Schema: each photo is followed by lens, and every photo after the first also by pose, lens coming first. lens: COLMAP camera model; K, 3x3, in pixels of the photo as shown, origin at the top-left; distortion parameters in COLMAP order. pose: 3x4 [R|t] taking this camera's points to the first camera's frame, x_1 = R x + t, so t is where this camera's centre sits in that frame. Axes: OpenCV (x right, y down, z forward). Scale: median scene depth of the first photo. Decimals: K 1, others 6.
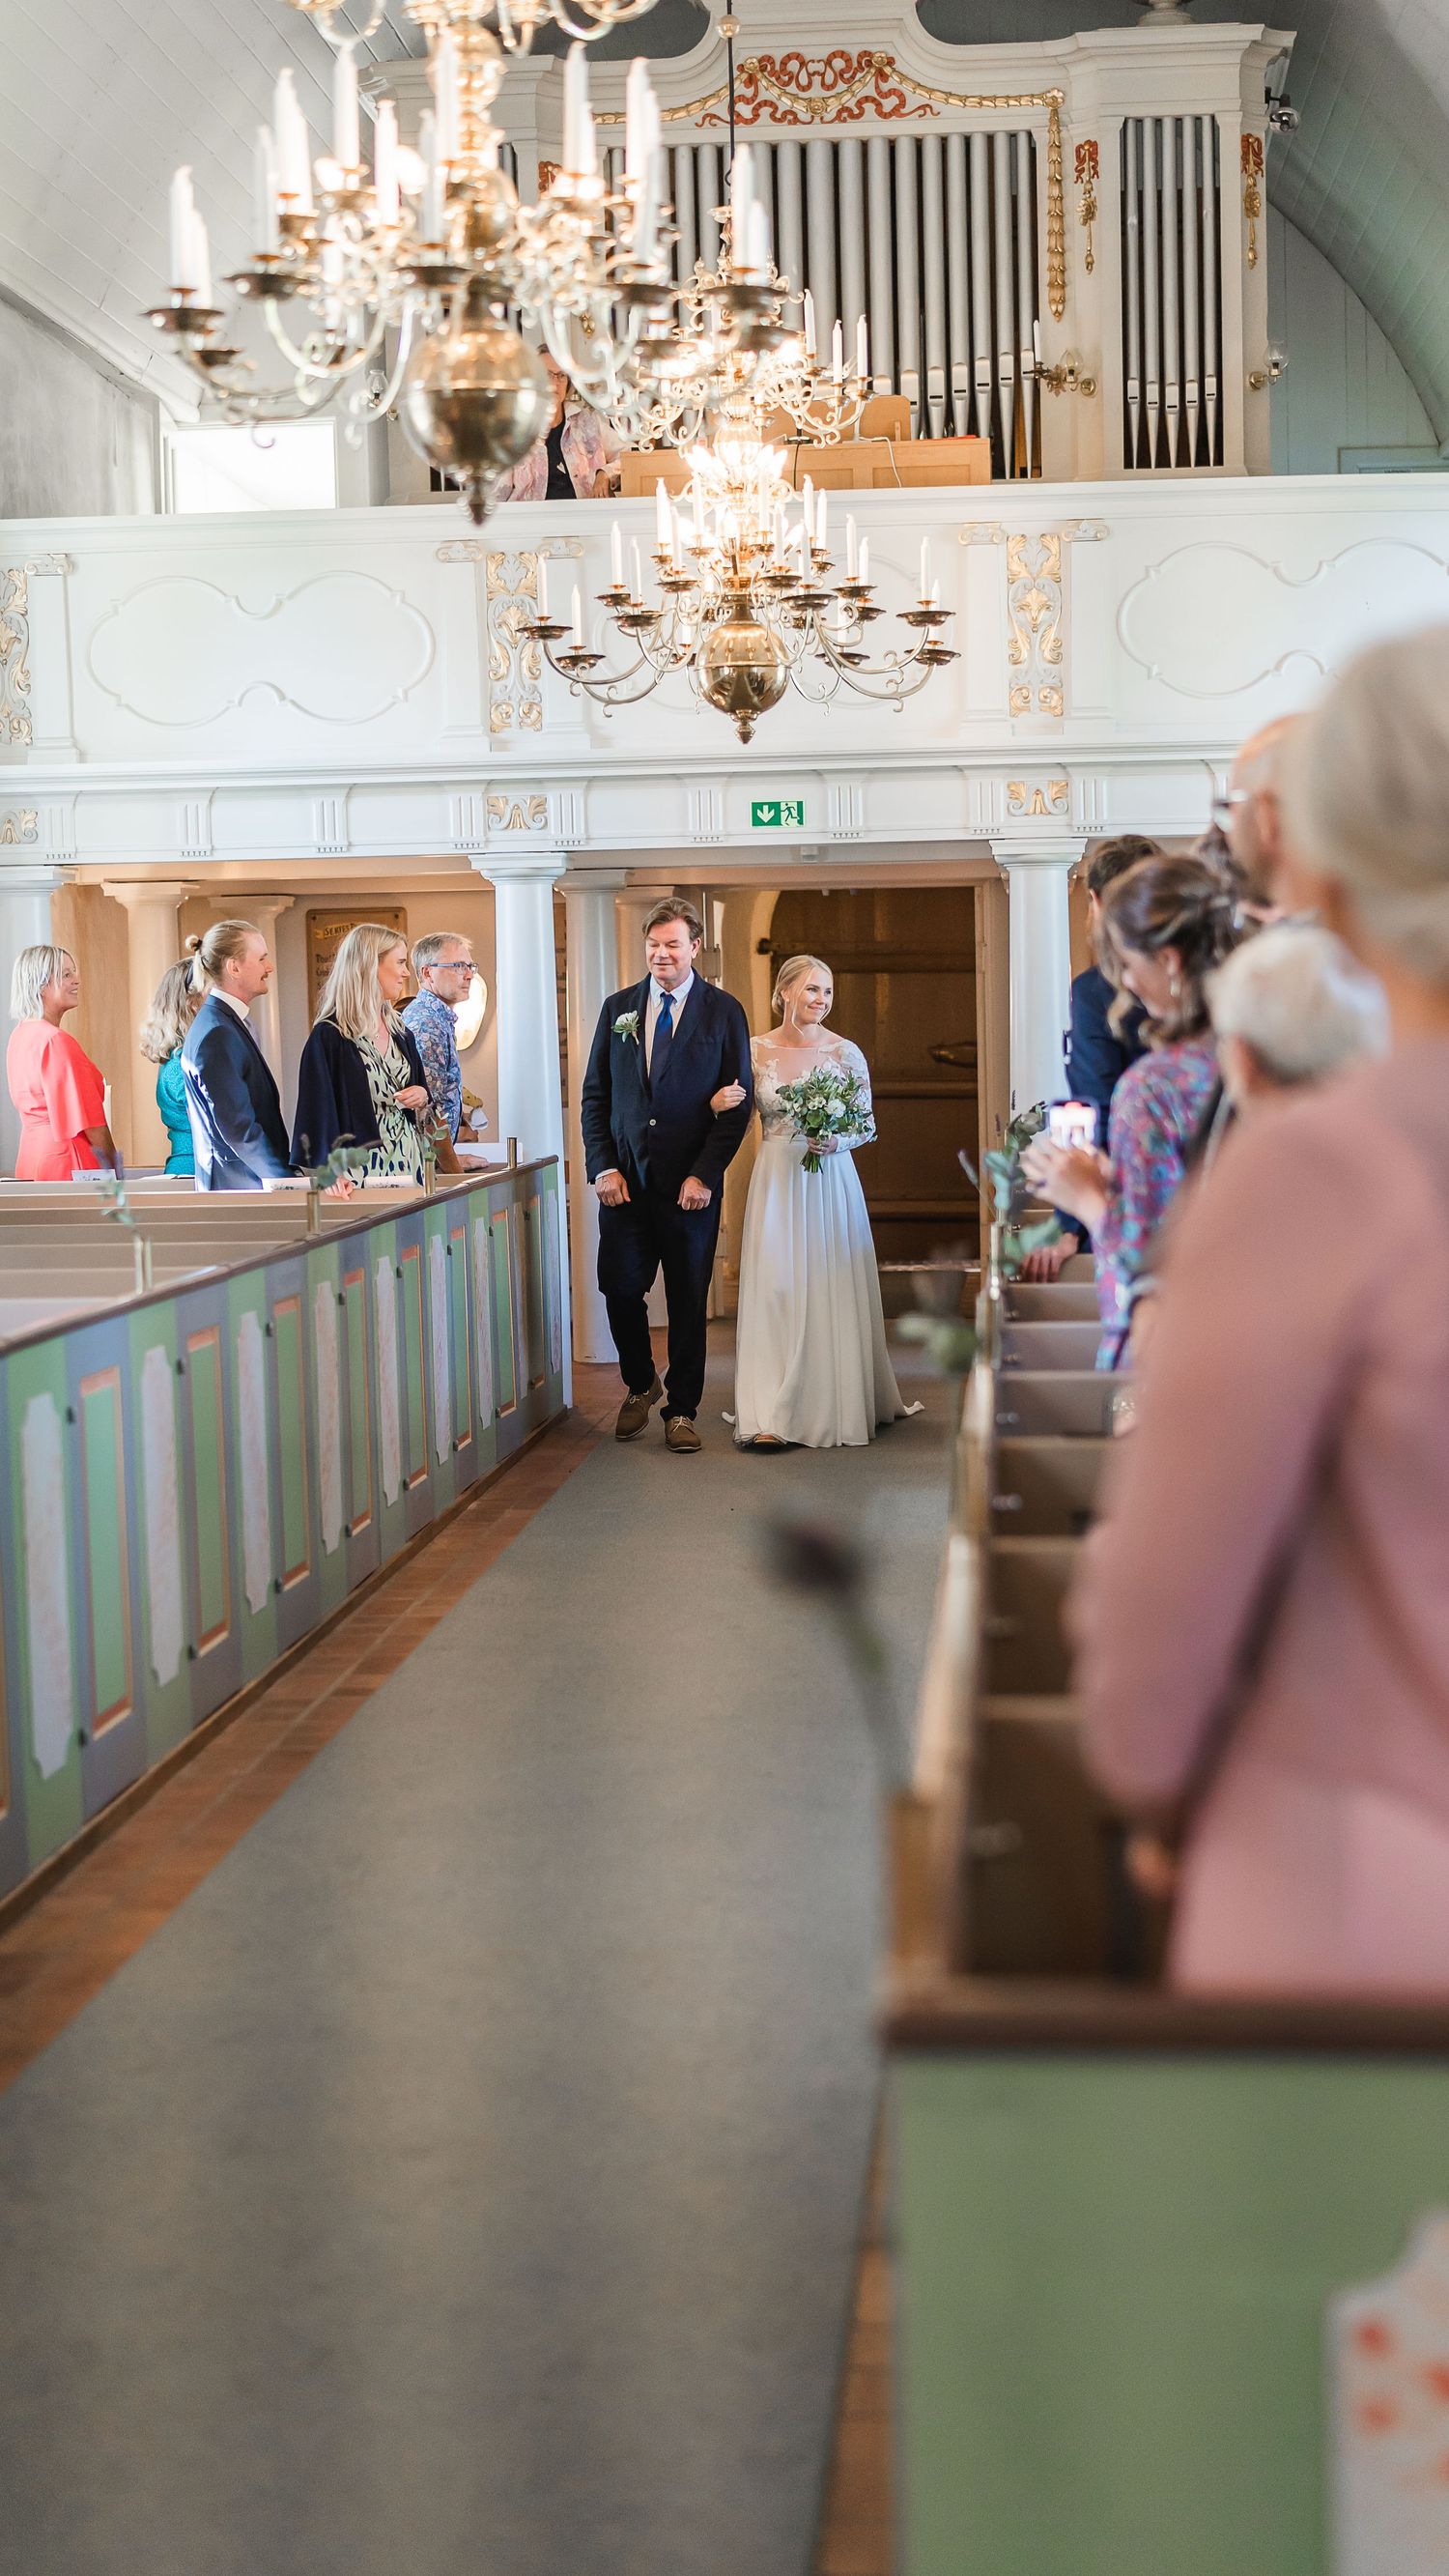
lens RADIAL K [[3511.6, 0, 780.7], [0, 3511.6, 1299.5], [0, 0, 1]] dist [-0.022356, 0.000000]
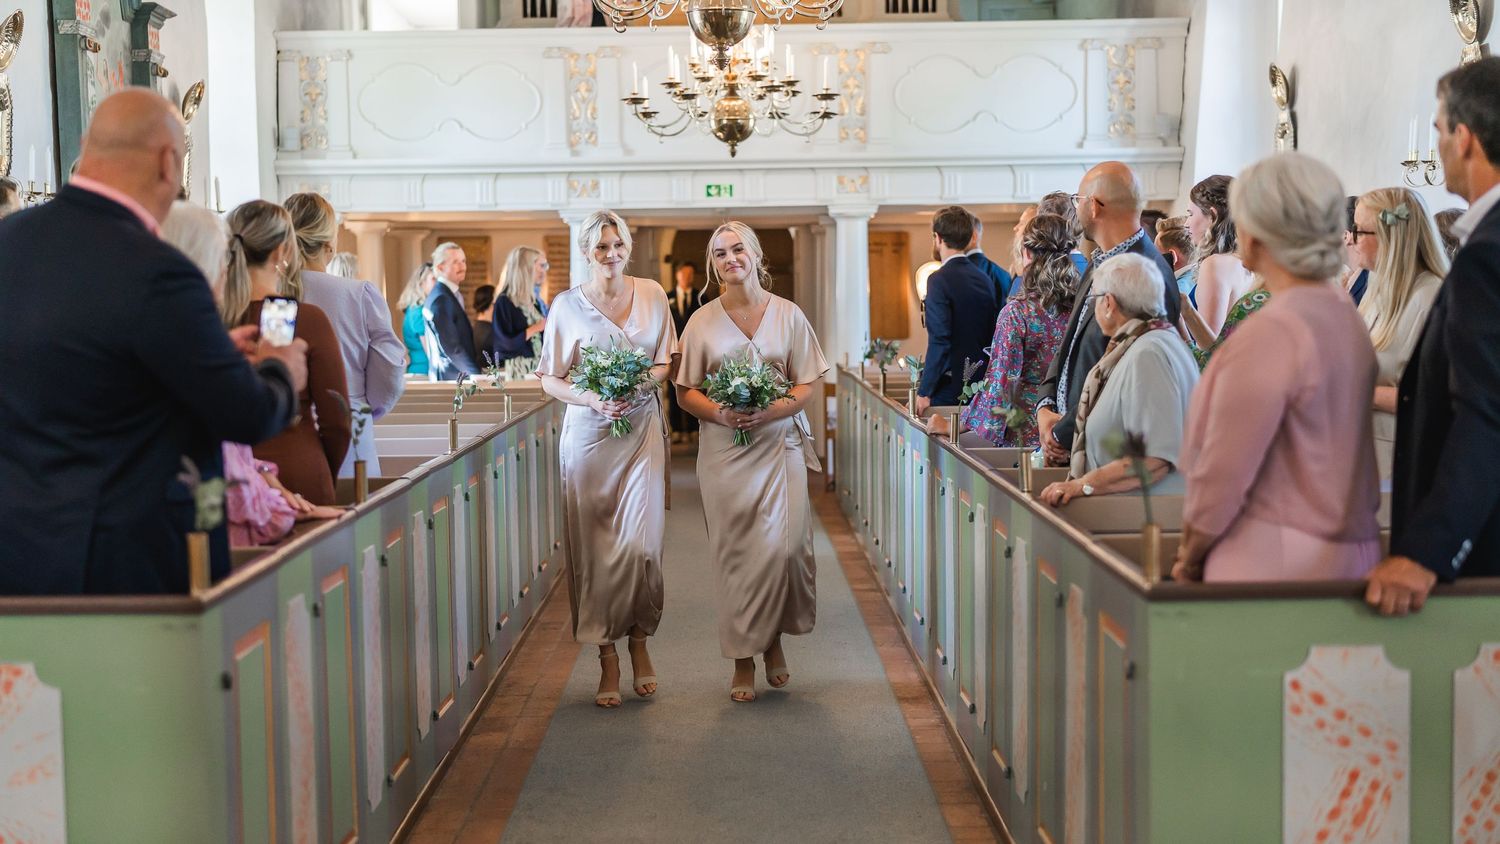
lens RADIAL K [[2045.0, 0, 718.9], [0, 2045.0, 449.8], [0, 0, 1]] dist [-0.022356, 0.000000]
pose [[0.997959, 0.004703, 0.063678, -0.072645], [-0.004212, 0.999960, -0.007836, 0.013988], [-0.063713, 0.007551, 0.997940, -0.128618]]
